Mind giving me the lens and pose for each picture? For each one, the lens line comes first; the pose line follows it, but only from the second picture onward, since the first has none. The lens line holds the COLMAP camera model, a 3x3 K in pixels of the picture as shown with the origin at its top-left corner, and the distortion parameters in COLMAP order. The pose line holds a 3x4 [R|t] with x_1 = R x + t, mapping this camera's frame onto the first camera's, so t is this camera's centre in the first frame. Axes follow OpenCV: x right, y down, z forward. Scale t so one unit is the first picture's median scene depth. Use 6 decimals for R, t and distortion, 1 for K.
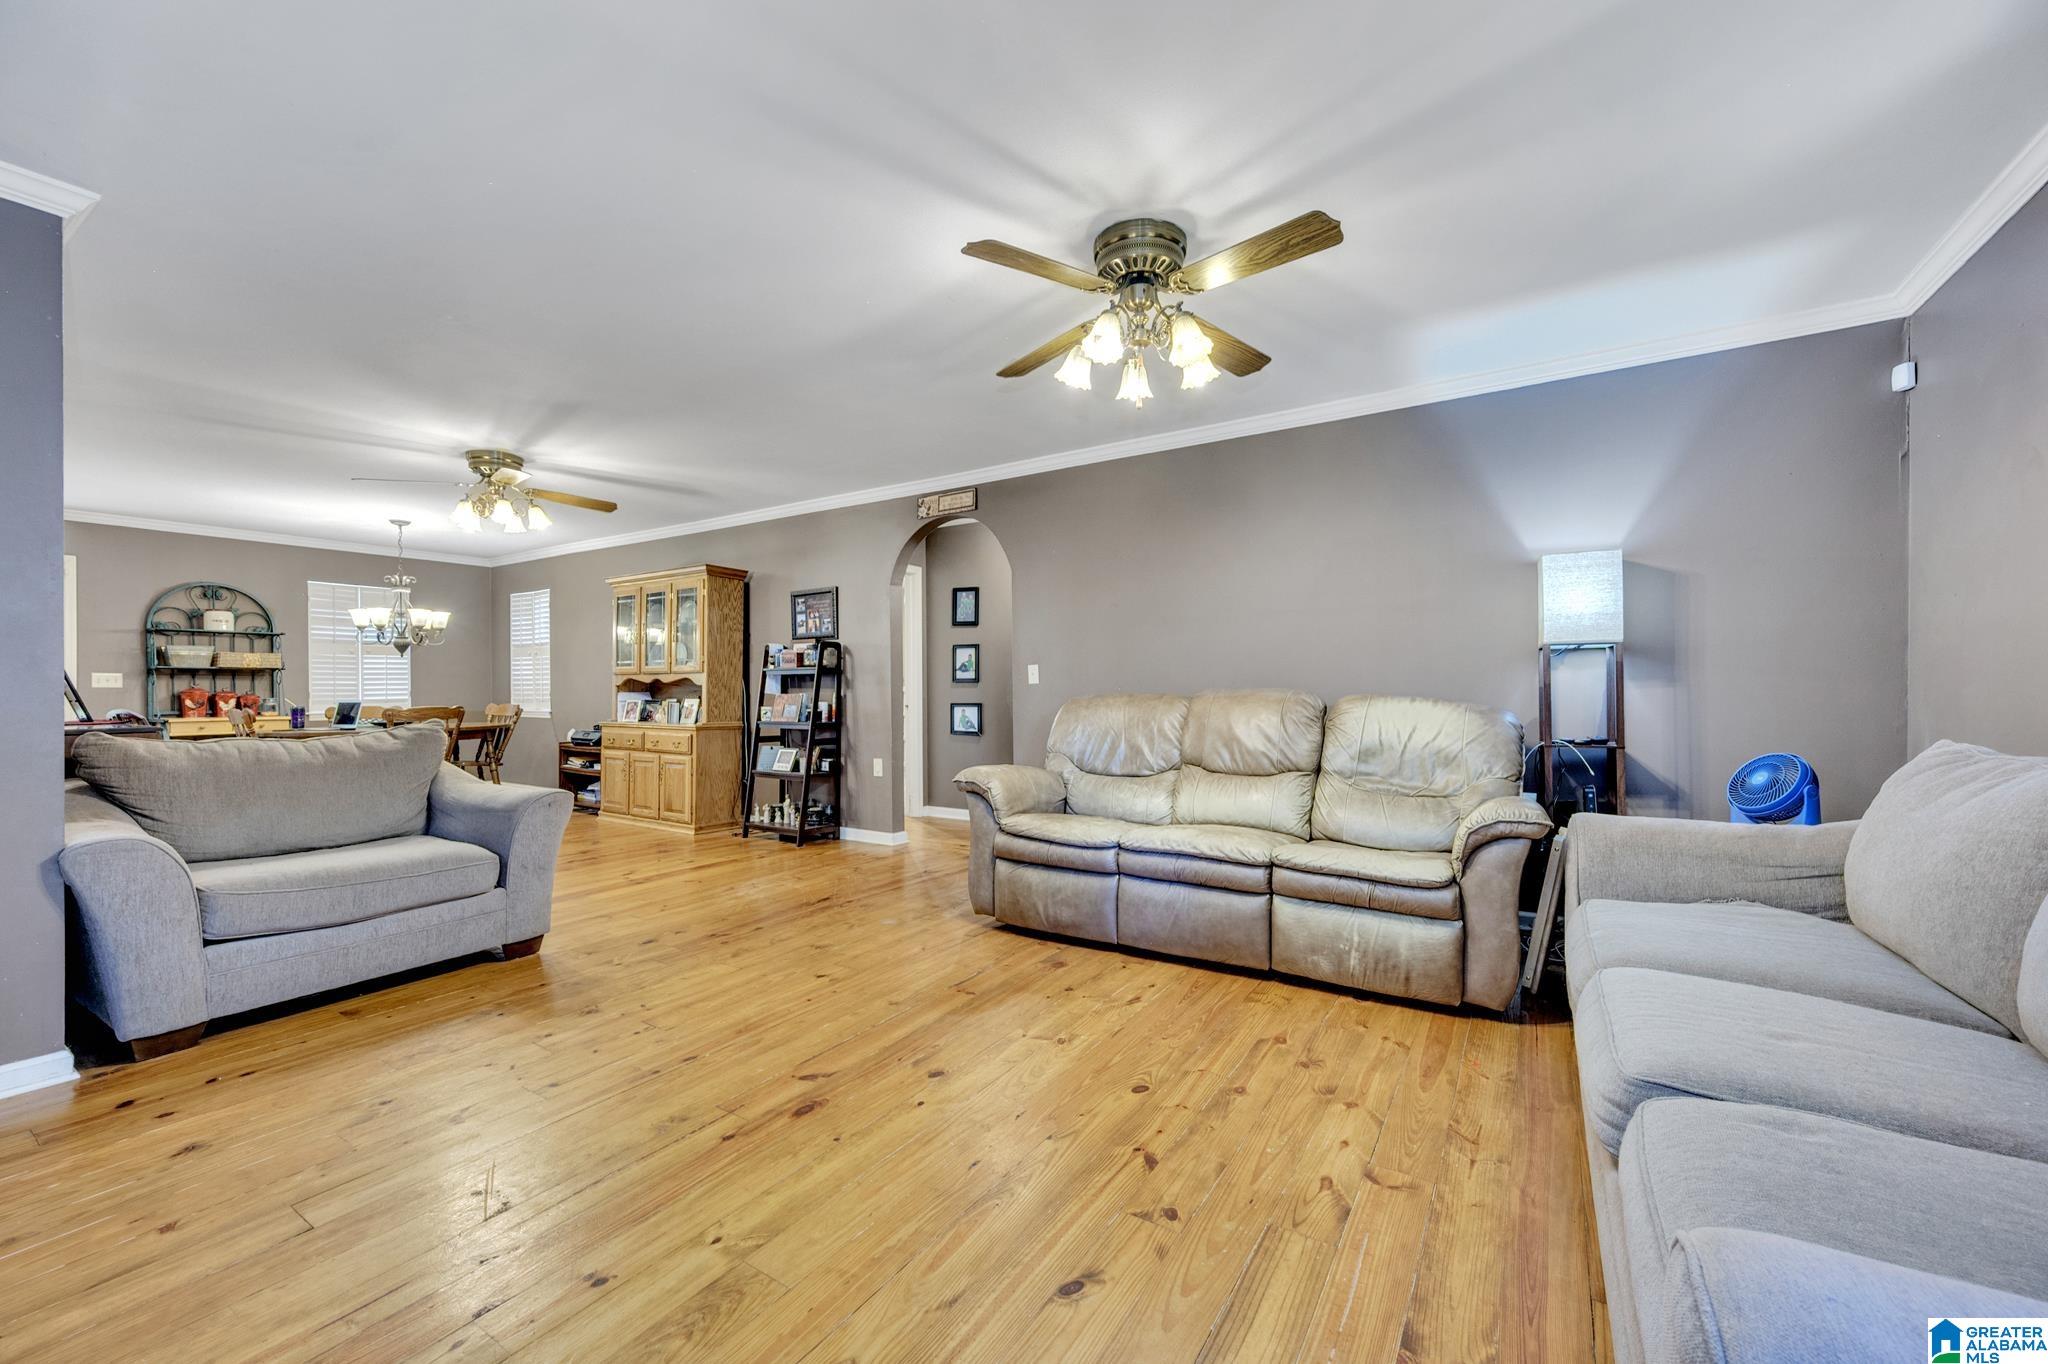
lens RADIAL K [[807.2, 0, 1026.0], [0, 807.2, 689.8], [0, 0, 1]] dist [-0.001667, -0.000057]
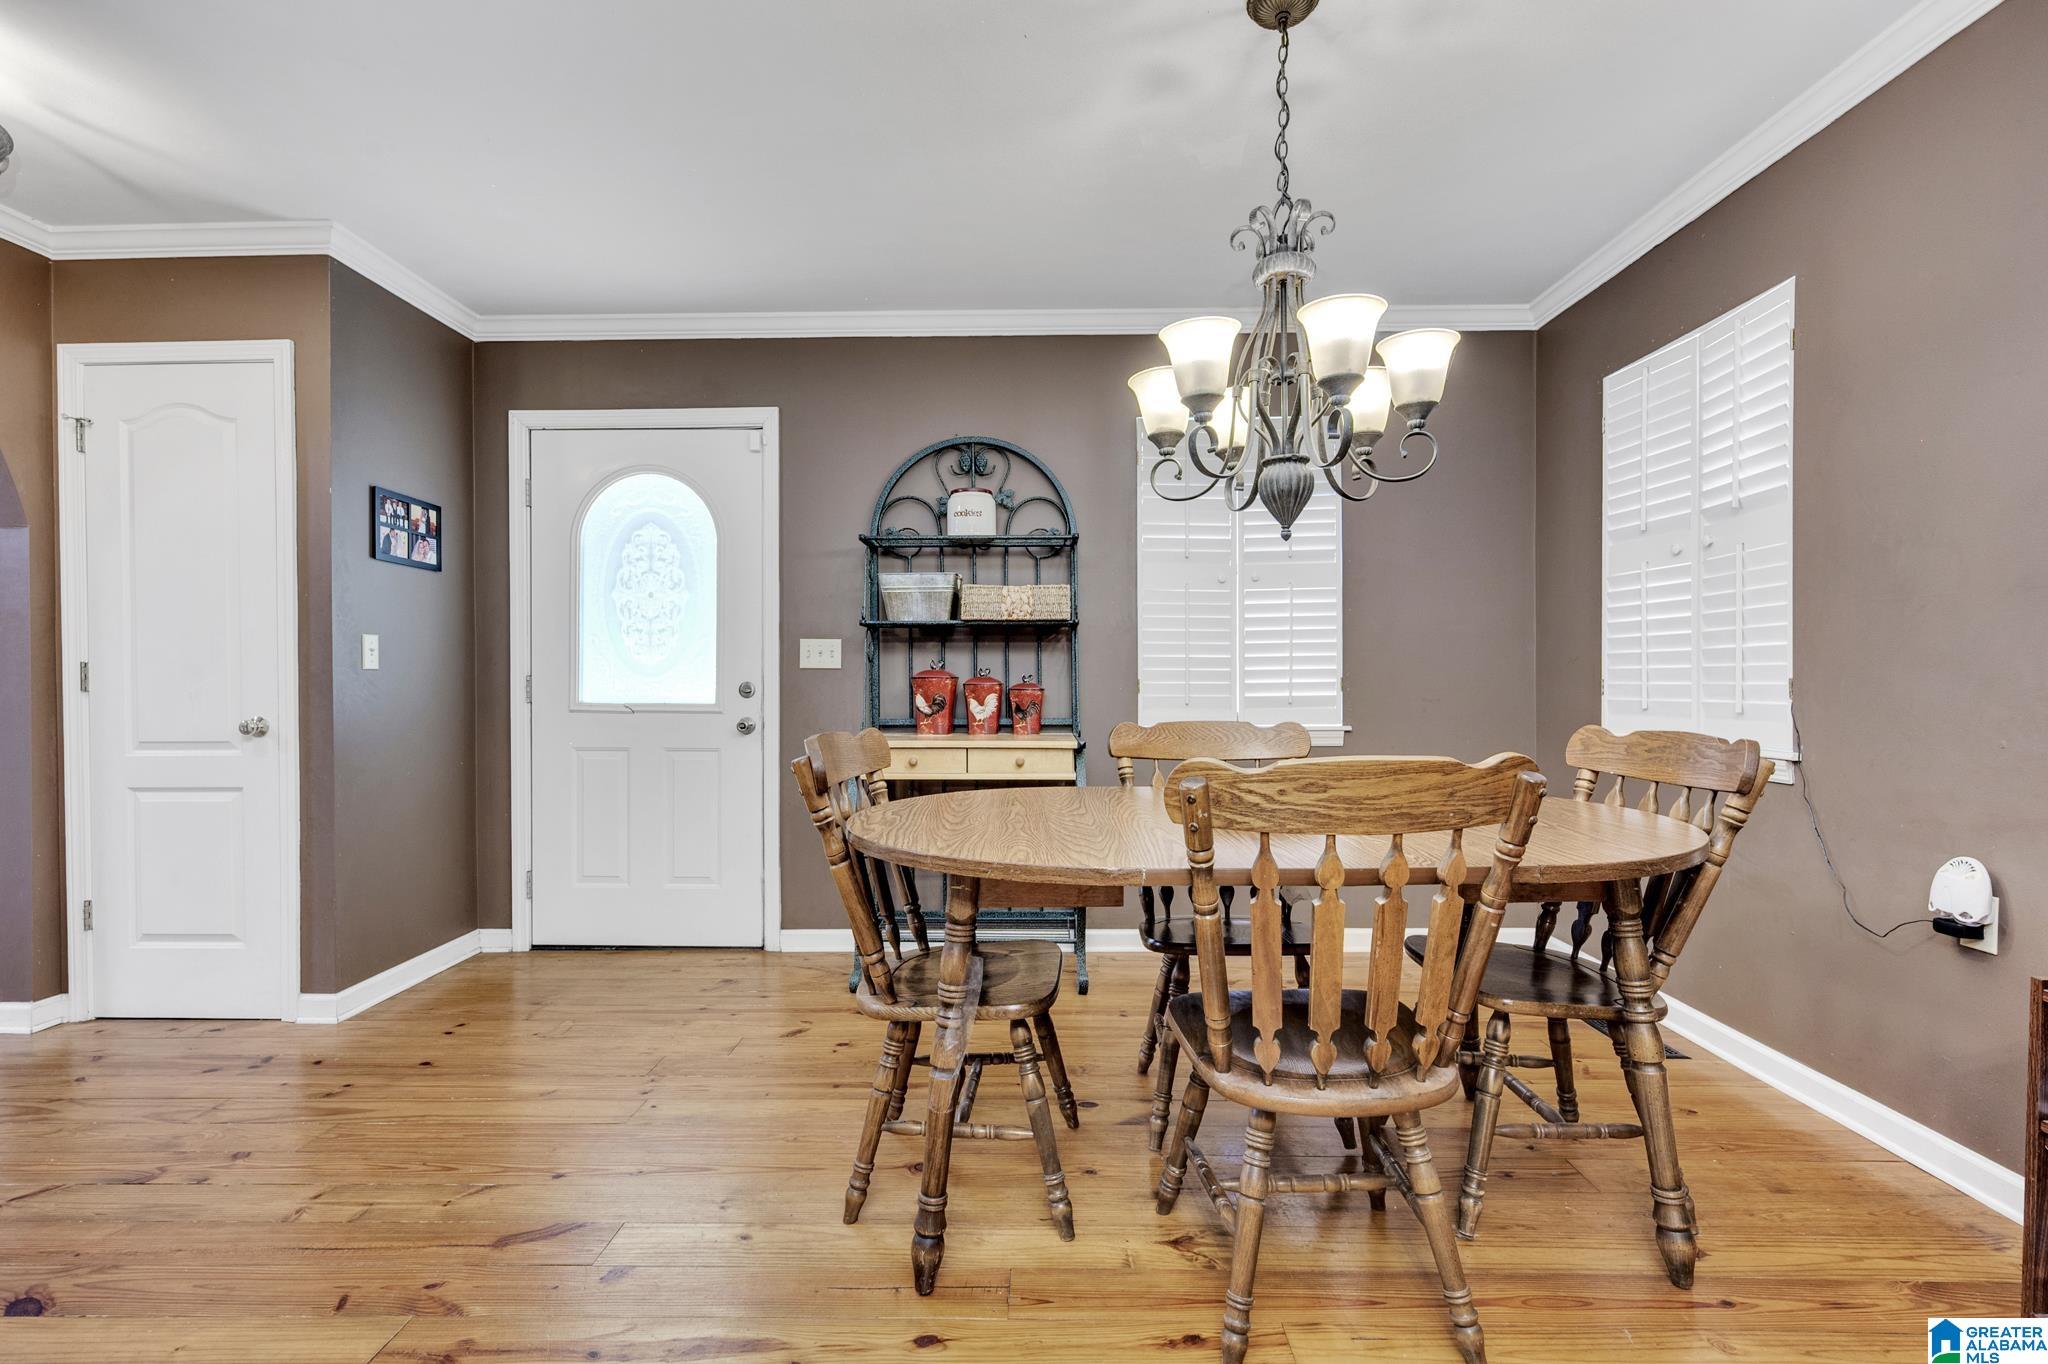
lens RADIAL K [[913.1, 0, 1025.8], [0, 913.1, 689.8], [0, 0, 1]] dist [-0.001031, 0.000055]
pose [[0.525645, 0.012368, -0.850614, -0.567266], [-0.000107, 0.999895, 0.014472, 0.002105], [0.850704, -0.007516, 0.525591, 0.771609]]
